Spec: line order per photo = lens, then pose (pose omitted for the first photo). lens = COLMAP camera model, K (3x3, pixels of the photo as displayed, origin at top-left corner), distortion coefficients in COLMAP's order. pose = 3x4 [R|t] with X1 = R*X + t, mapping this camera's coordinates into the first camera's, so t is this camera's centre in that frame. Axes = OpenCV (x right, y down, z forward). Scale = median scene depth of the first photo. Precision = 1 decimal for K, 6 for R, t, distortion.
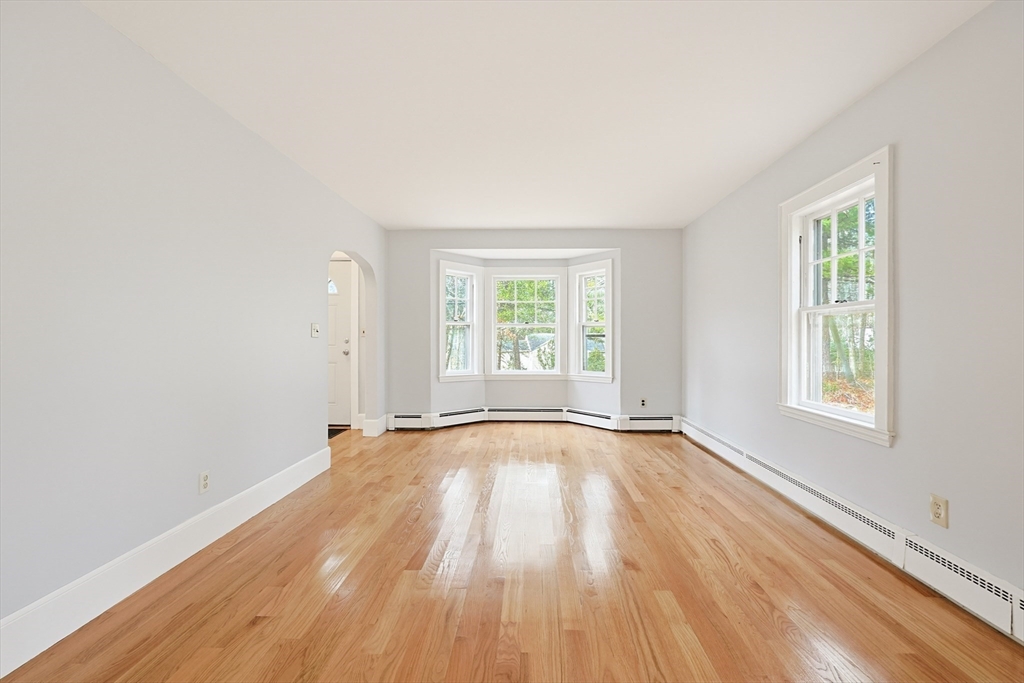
lens RADIAL K [[444.6, 0, 518.4], [0, 444.6, 337.6], [0, 0, 1]] dist [-0.000752, -0.000707]
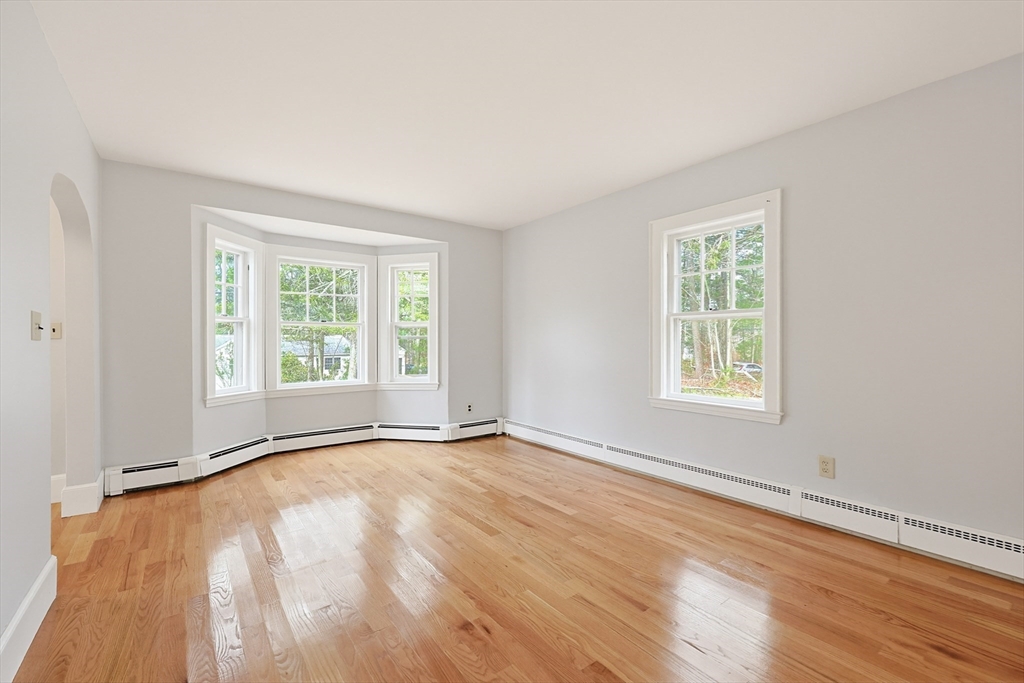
lens RADIAL K [[444.6, 0, 513.3], [0, 444.6, 342.2], [0, 0, 1]] dist [-0.000752, -0.000707]
pose [[0.782468, -0.005783, 0.622664, -0.235663], [0.002403, 0.999977, 0.006268, -0.000069], [-0.622686, -0.003408, 0.782464, 0.198010]]
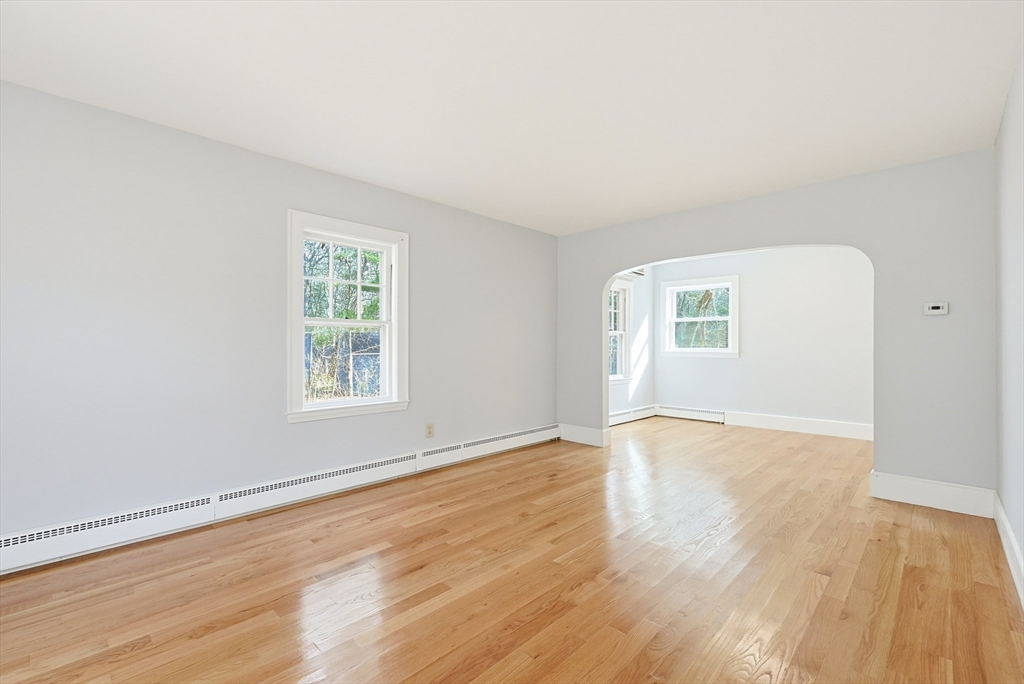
lens RADIAL K [[444.6, 0, 504.4], [0, 444.6, 350.1], [0, 0, 1]] dist [-0.000752, -0.000707]
pose [[-0.734240, -0.009518, 0.678824, -0.254140], [-0.001508, 0.999922, 0.012389, -0.002073], [-0.678889, 0.008072, -0.734197, 0.835206]]
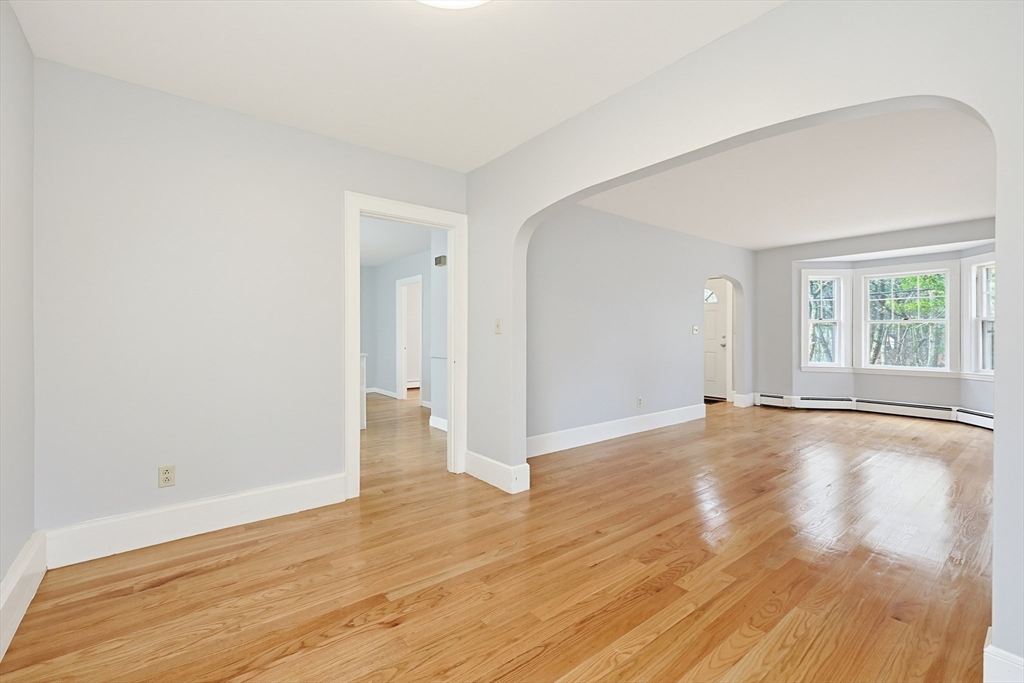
lens RADIAL K [[444.6, 0, 515.2], [0, 444.6, 337.2], [0, 0, 1]] dist [-0.000752, -0.000707]
pose [[0.640935, 0.003740, -0.767586, 0.254417], [0.002907, 0.999969, 0.007299, -0.002494], [0.767589, -0.006909, 0.640905, -0.372434]]
